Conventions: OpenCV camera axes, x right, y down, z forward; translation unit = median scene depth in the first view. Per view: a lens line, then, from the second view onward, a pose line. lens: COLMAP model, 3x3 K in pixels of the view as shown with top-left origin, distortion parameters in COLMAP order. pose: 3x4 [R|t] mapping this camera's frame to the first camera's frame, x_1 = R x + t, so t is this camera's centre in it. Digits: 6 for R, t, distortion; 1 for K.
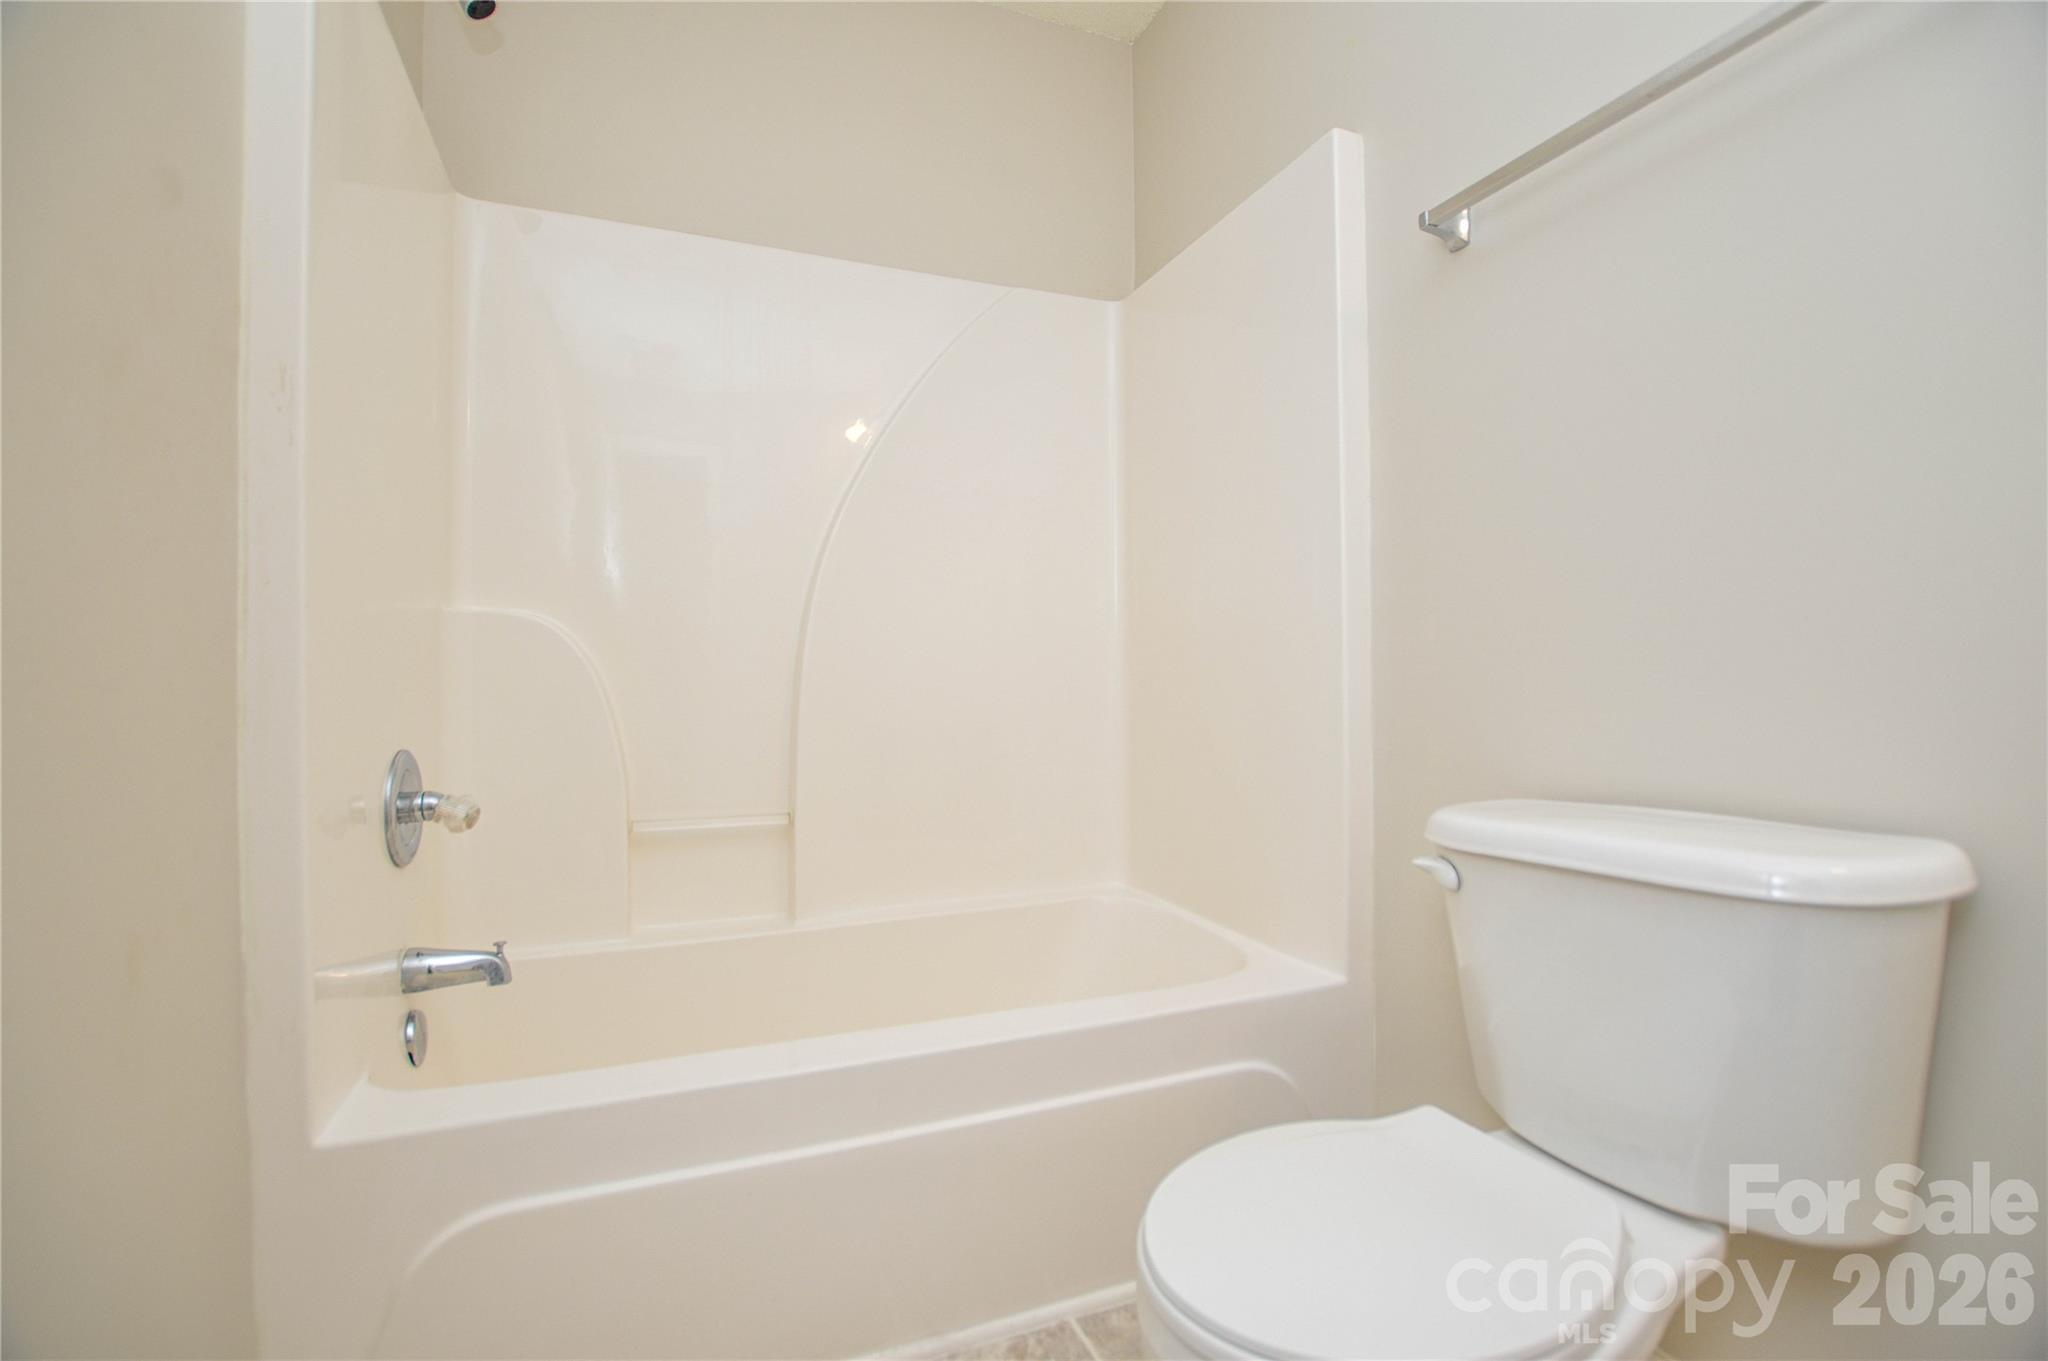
lens RADIAL K [[926.9, 0, 1016.3], [0, 926.9, 683.6], [0, 0, 1]] dist [-0.023410, 0.002855]
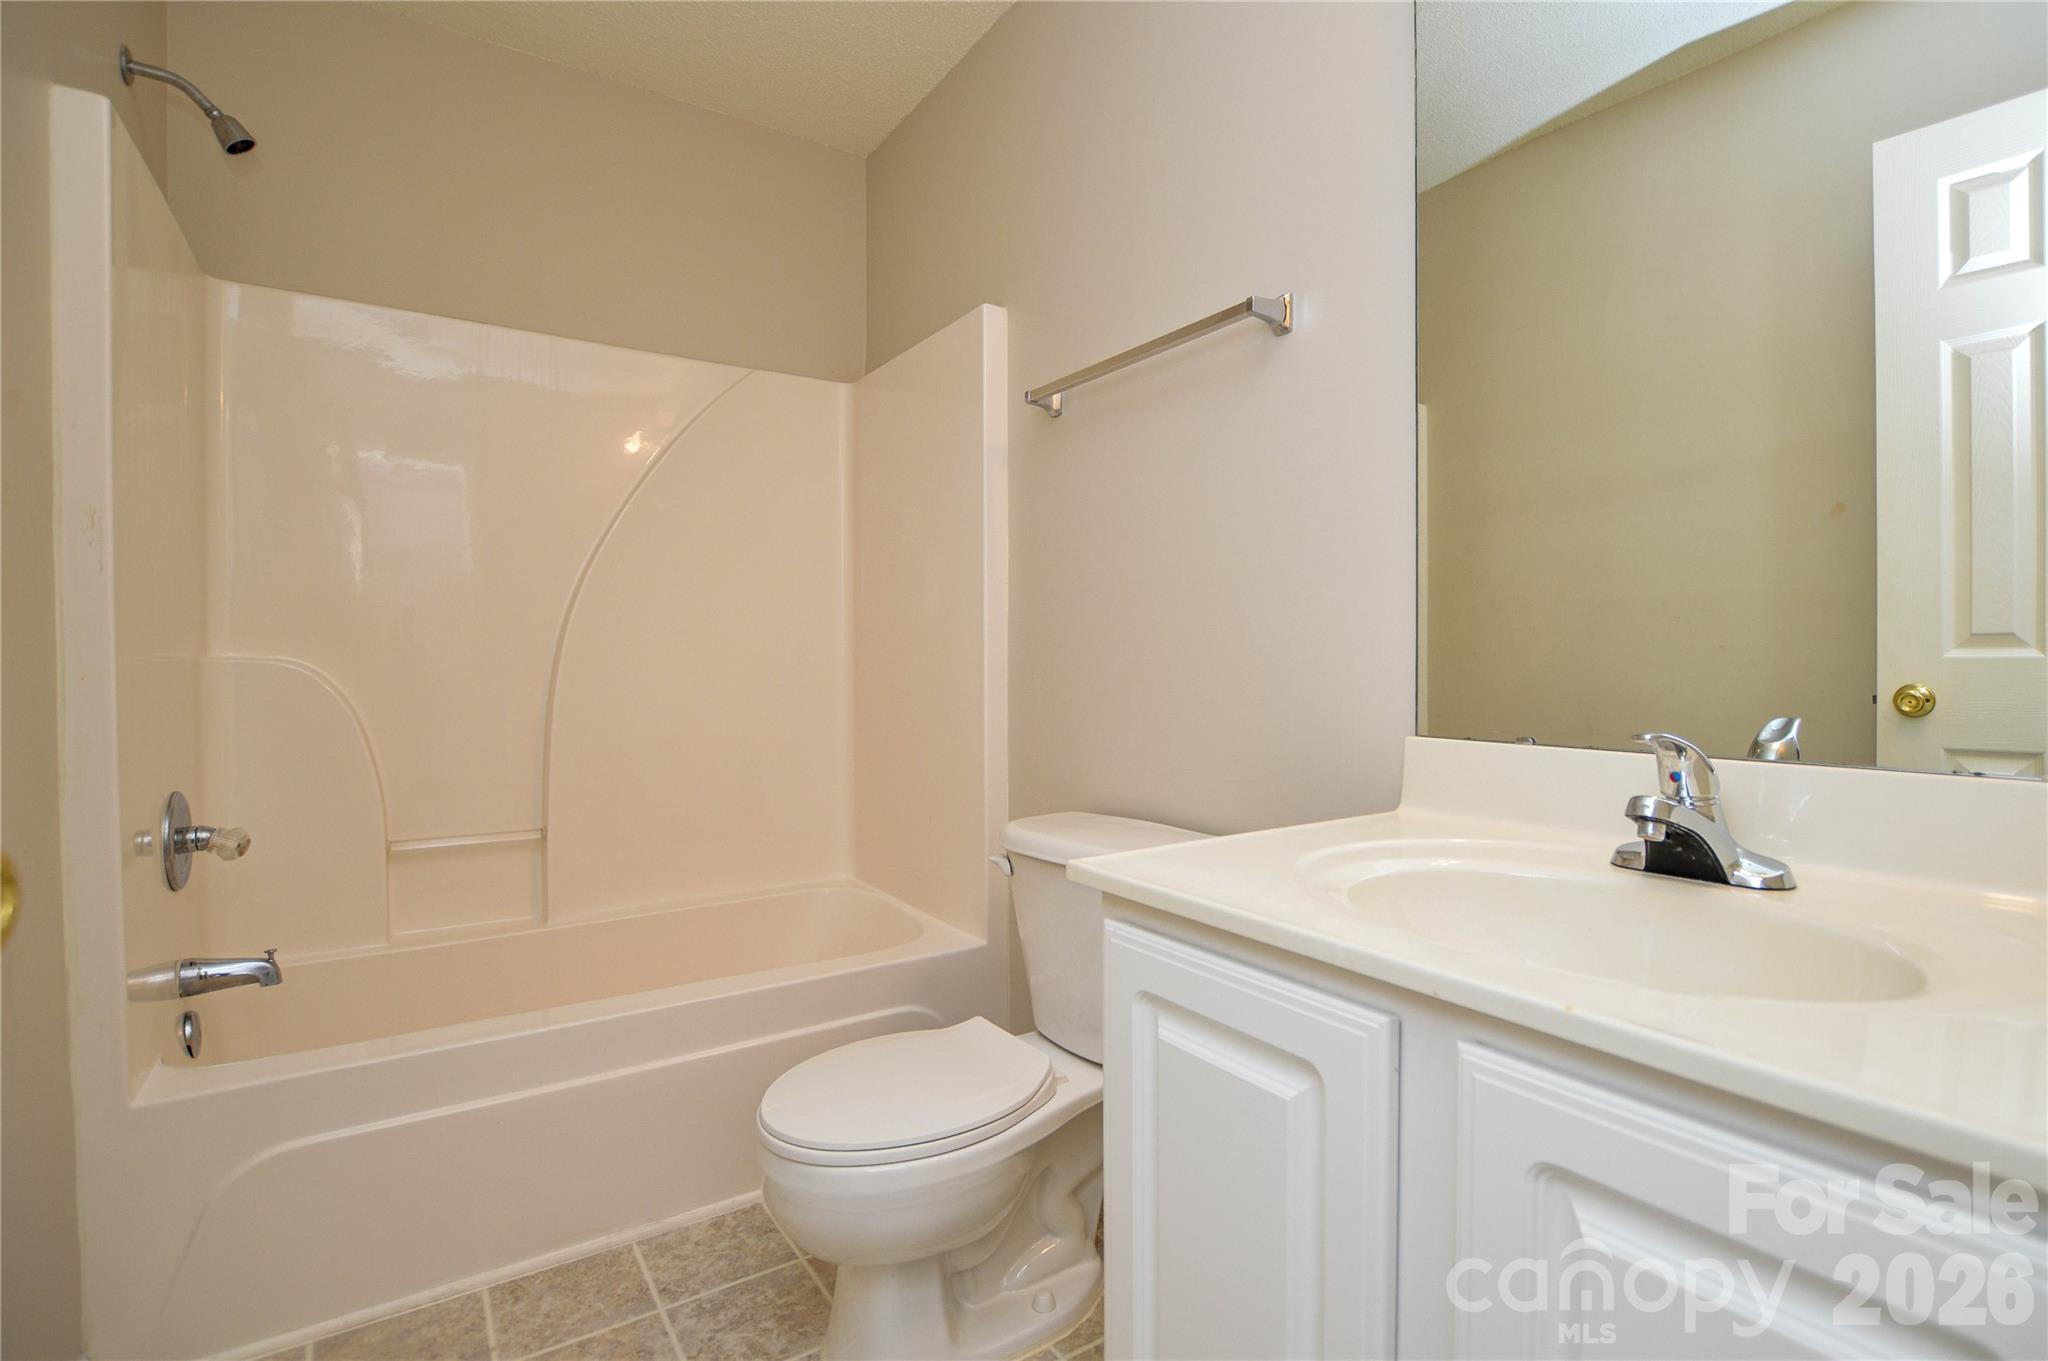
lens RADIAL K [[926.9, 0, 1036.1], [0, 926.9, 693.4], [0, 0, 1]] dist [-0.023410, 0.002855]
pose [[0.973164, 0.001834, 0.230104, 0.132792], [-0.007463, 0.999694, 0.023596, -0.088126], [-0.229991, -0.024680, 0.972880, -0.375528]]
